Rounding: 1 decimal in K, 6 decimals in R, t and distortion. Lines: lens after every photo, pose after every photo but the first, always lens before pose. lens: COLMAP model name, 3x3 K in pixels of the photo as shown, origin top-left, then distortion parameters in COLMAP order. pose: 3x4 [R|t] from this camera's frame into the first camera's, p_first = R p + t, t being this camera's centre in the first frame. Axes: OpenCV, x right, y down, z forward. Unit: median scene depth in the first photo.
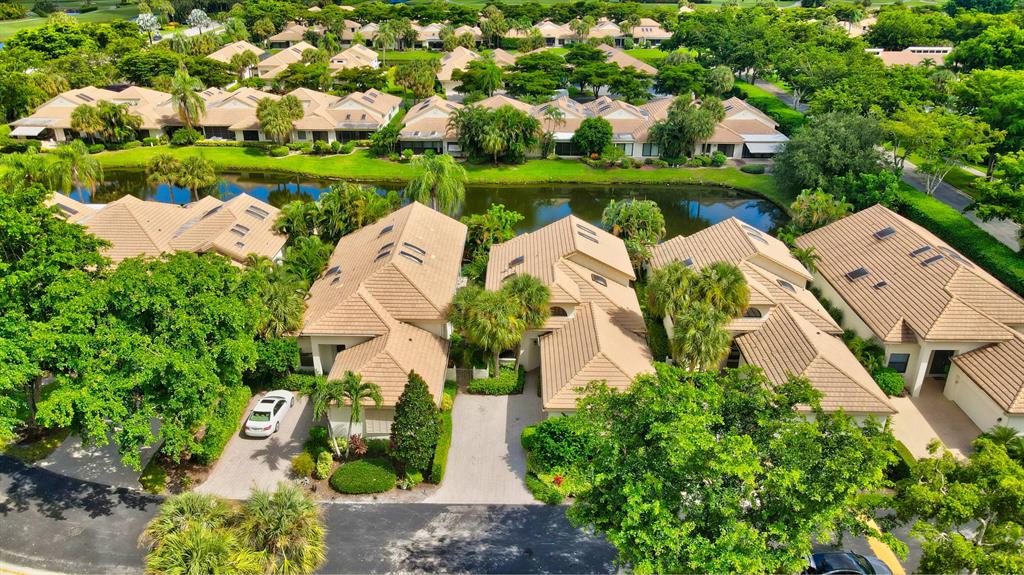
lens RADIAL K [[766.8, 0, 506.0], [0, 766.8, 272.7], [0, 0, 1]] dist [-0.004601, 0.040764]
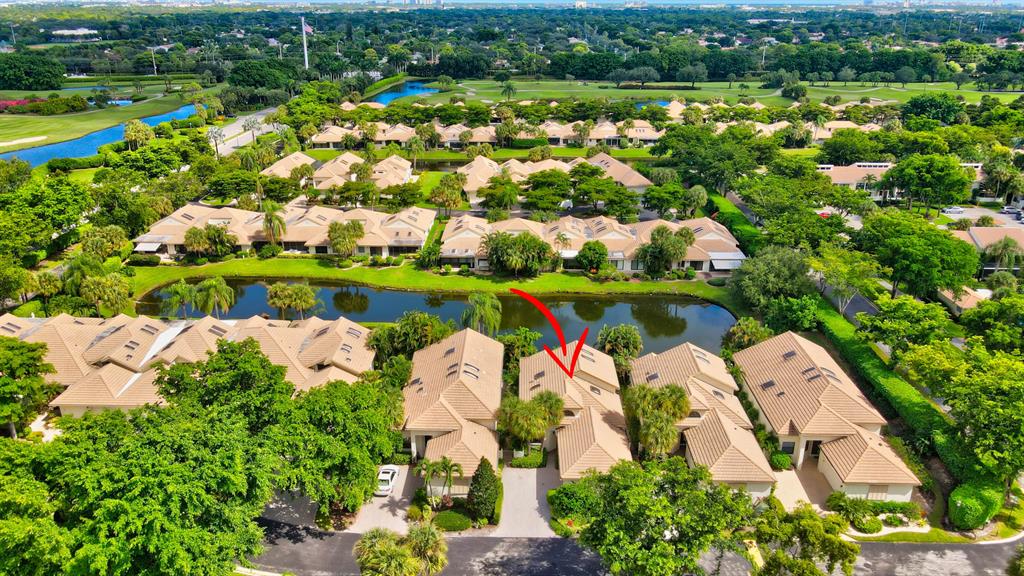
lens RADIAL K [[766.8, 0, 506.0], [0, 766.8, 273.2], [0, 0, 1]] dist [-0.004601, 0.040764]
pose [[0.999992, 0.002985, -0.002544, -0.051256], [-0.003142, 0.997943, -0.064028, -0.122781], [0.002348, 0.064035, 0.997945, -0.523248]]
